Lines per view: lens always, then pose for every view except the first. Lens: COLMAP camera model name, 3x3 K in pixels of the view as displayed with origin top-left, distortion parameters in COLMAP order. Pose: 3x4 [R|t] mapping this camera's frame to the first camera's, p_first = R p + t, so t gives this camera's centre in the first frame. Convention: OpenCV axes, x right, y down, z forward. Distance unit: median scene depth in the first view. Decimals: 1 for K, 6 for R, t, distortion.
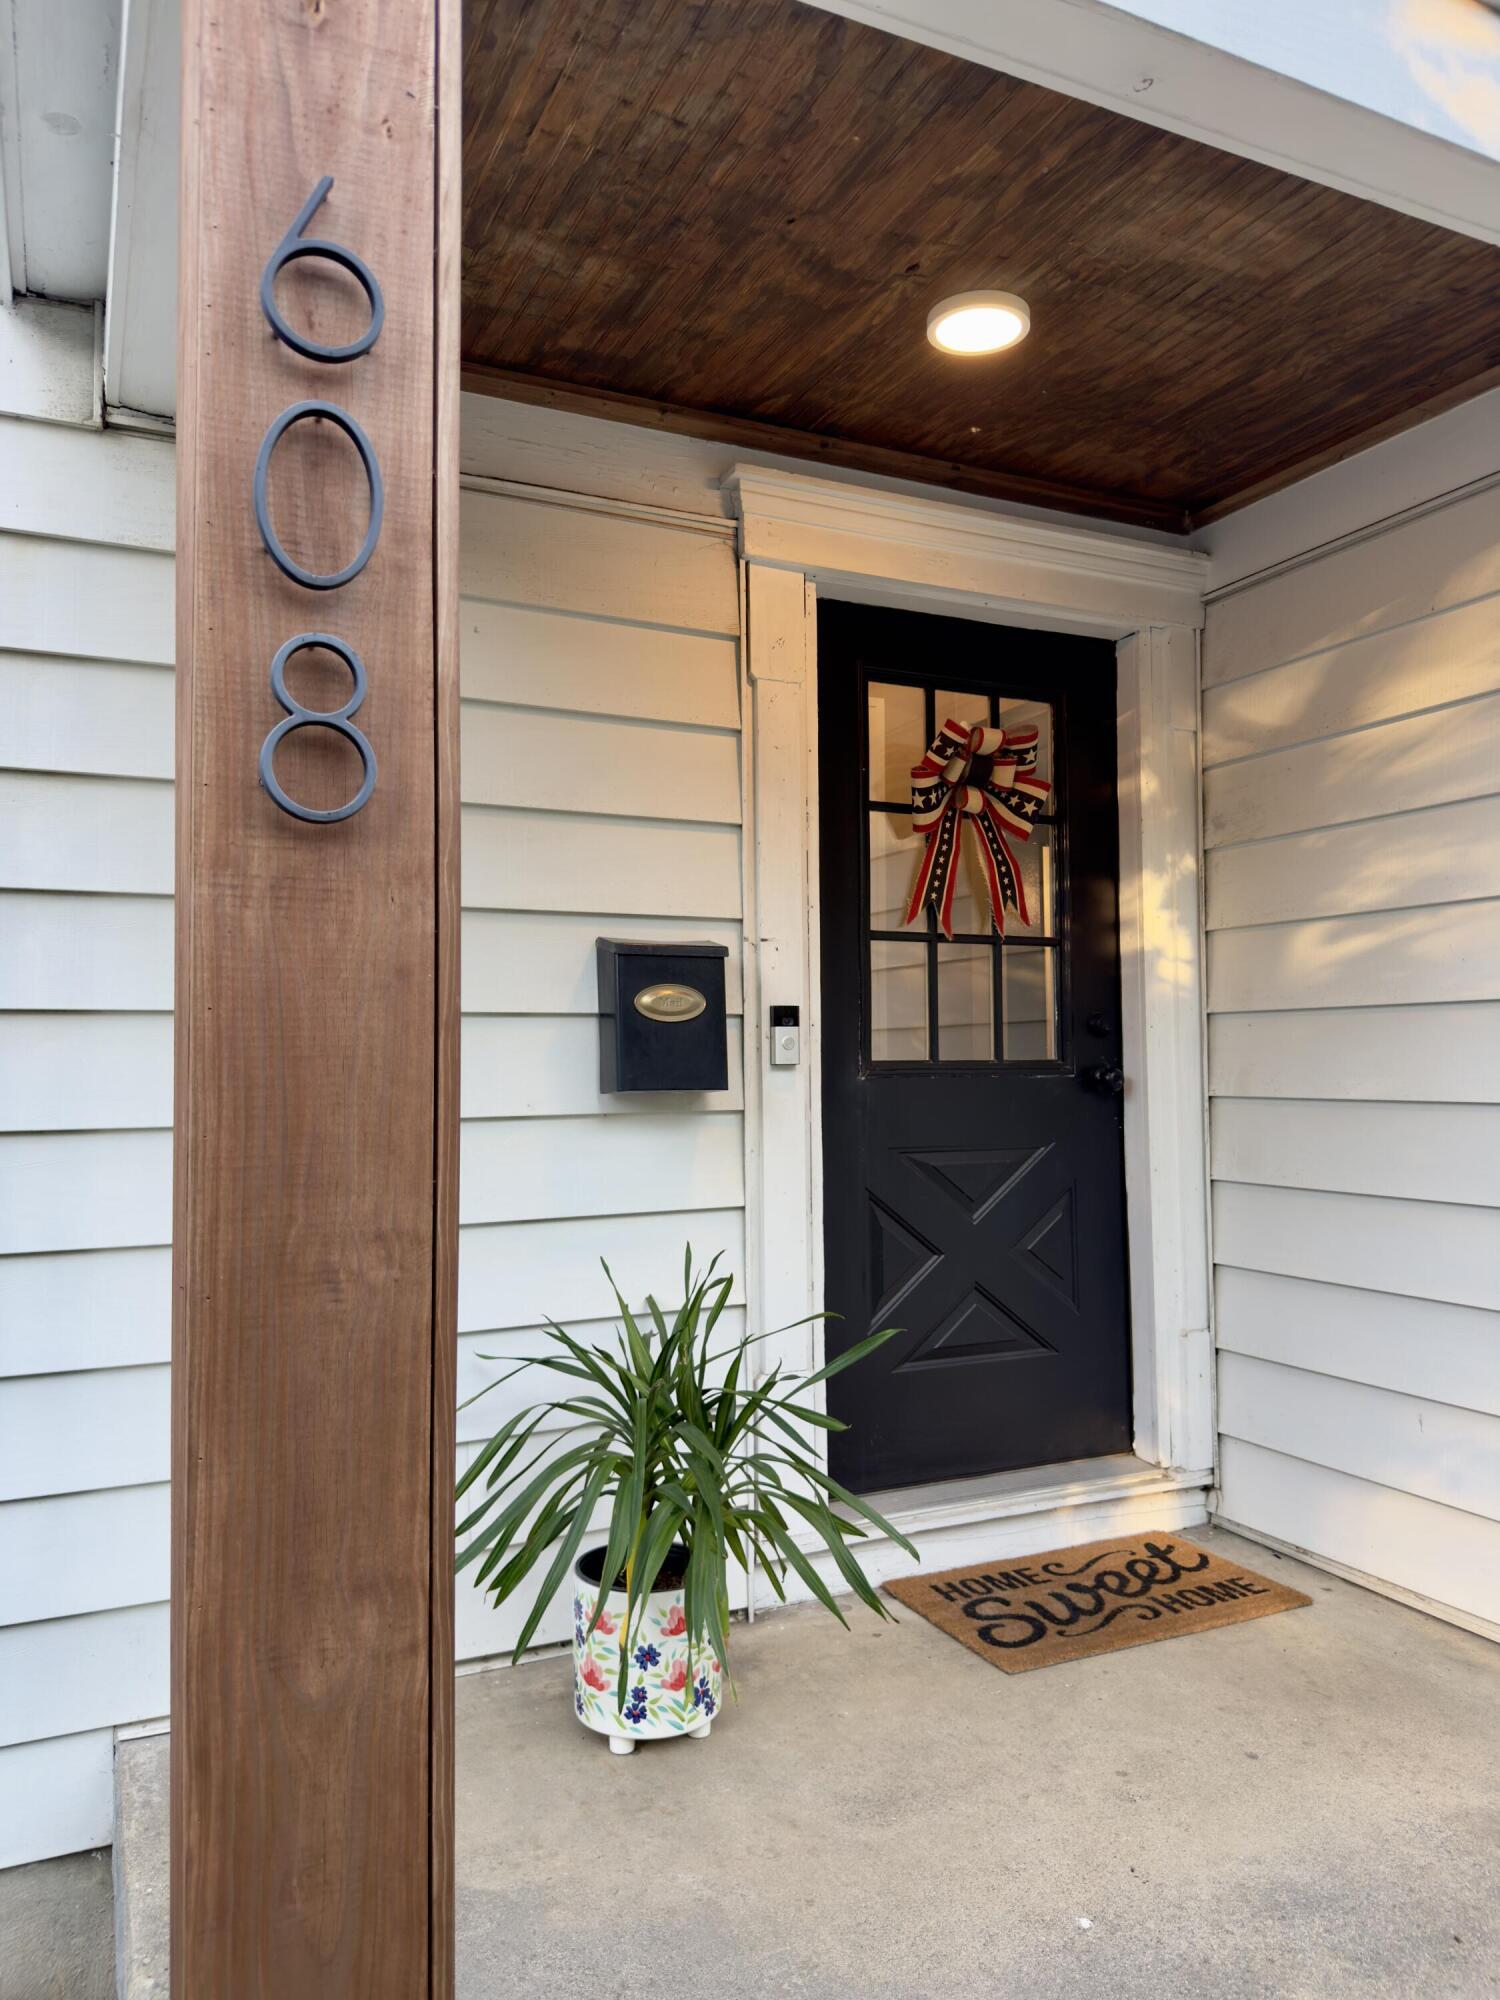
lens RADIAL K [[1421.0, 0, 750.0], [0, 1421.0, 1000.0], [0, 0, 1]] dist [0.006153, 0.001775]
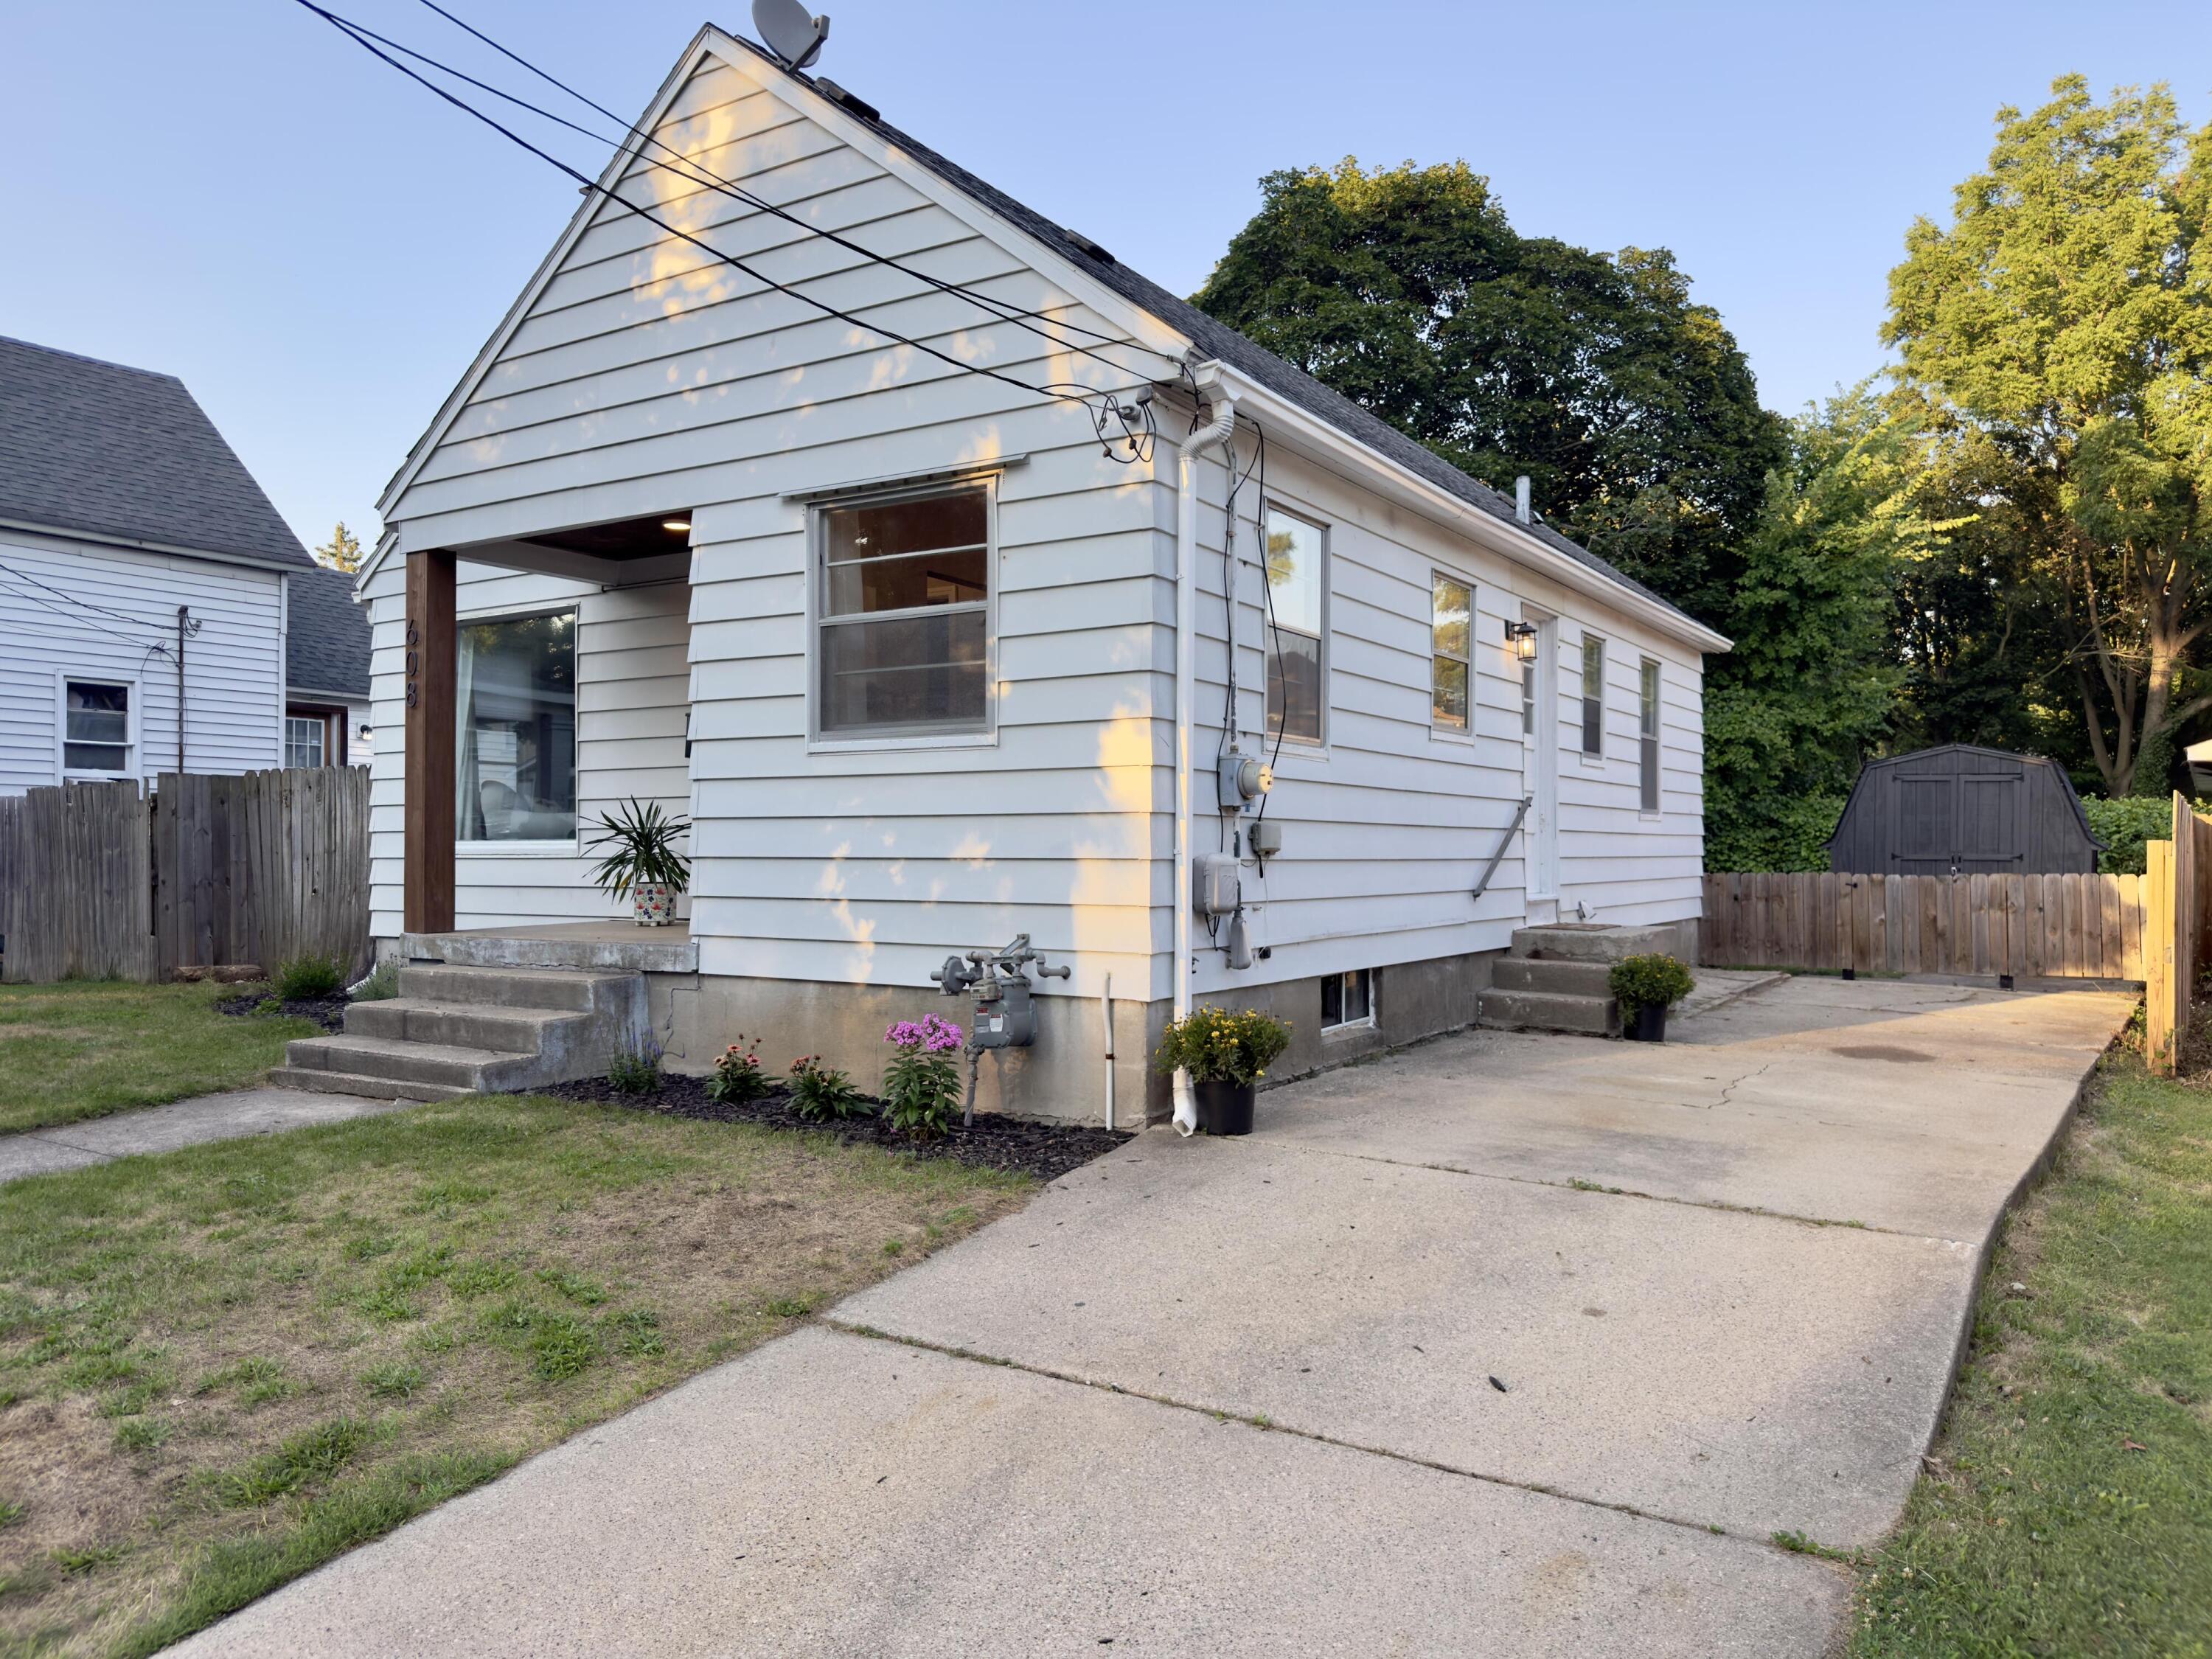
lens RADIAL K [[1571.6, 0, 1106.0], [0, 1571.6, 829.5], [0, 0, 1]] dist [0.006153, 0.001775]
pose [[0.529178, -0.005526, -0.848493, 3.360086], [0.032533, 0.999376, 0.013781, 0.202995], [0.847887, -0.034897, 0.529027, -0.132628]]
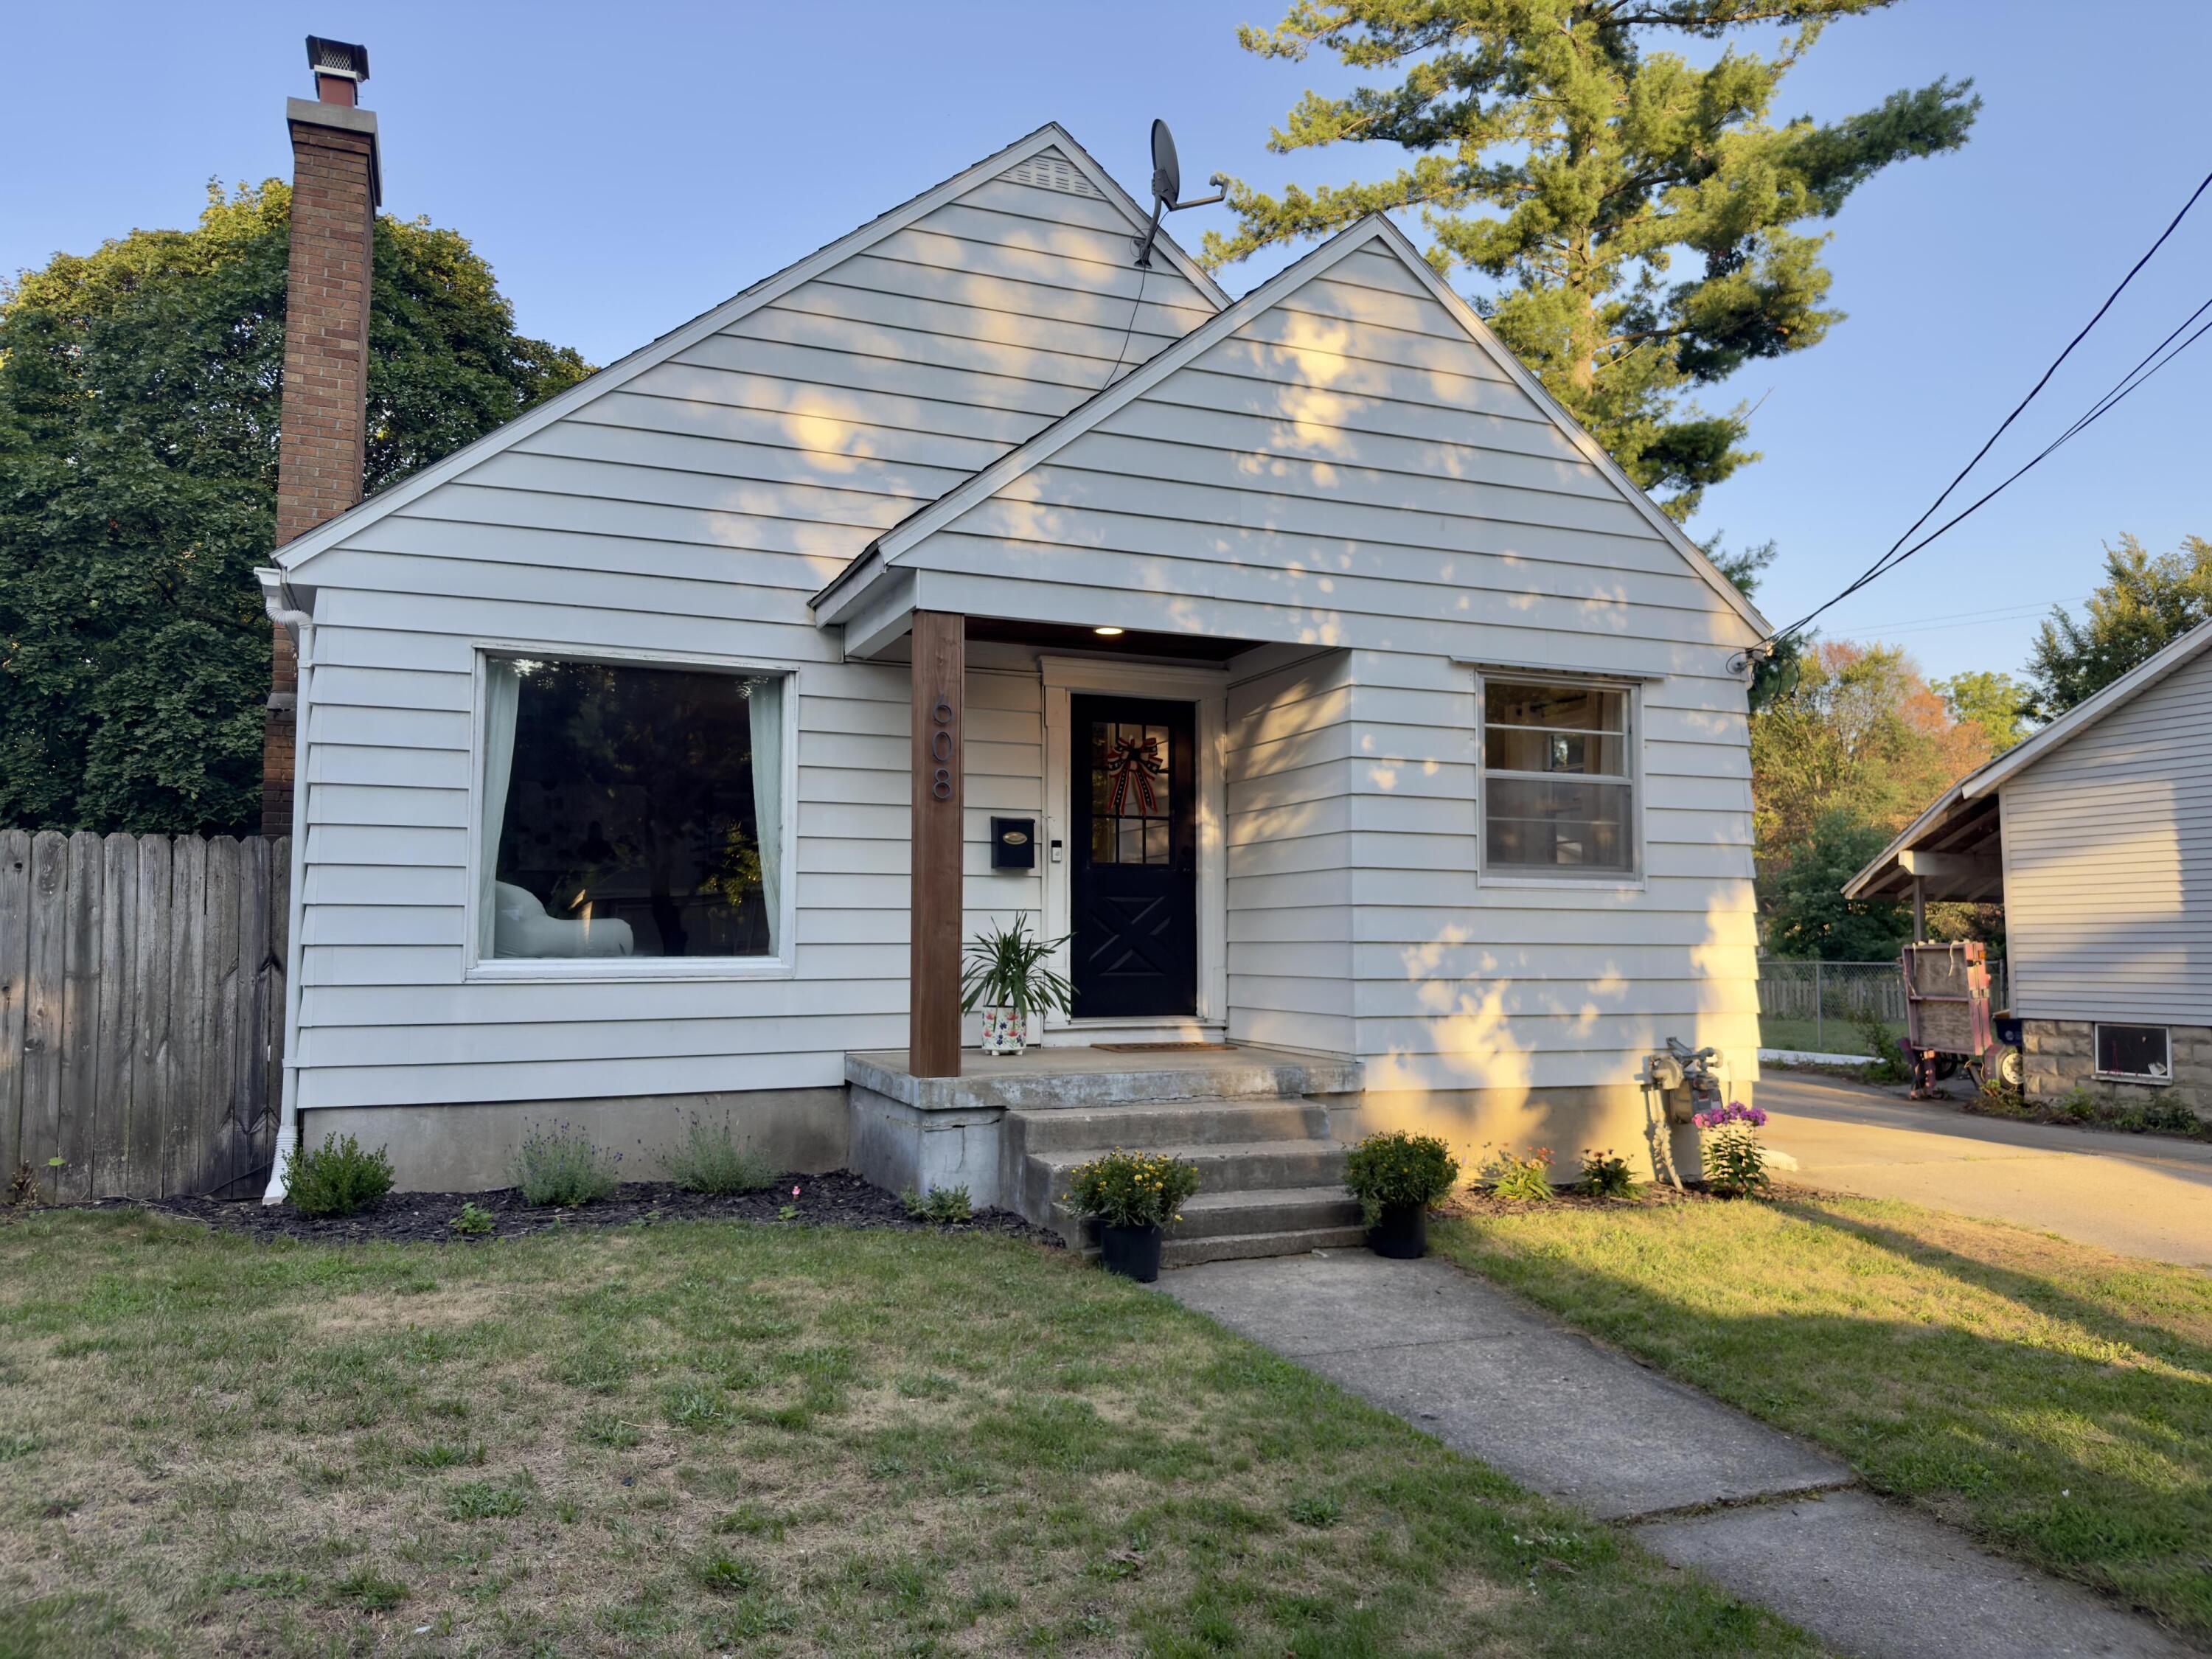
lens RADIAL K [[1571.6, 0, 1106.0], [0, 1571.6, 829.5], [0, 0, 1]] dist [0.006153, 0.001775]
pose [[0.998698, 0.004380, -0.050834, 0.292468], [-0.006055, 0.999442, -0.032850, 0.087911], [0.050662, 0.033115, 0.998167, -2.218820]]
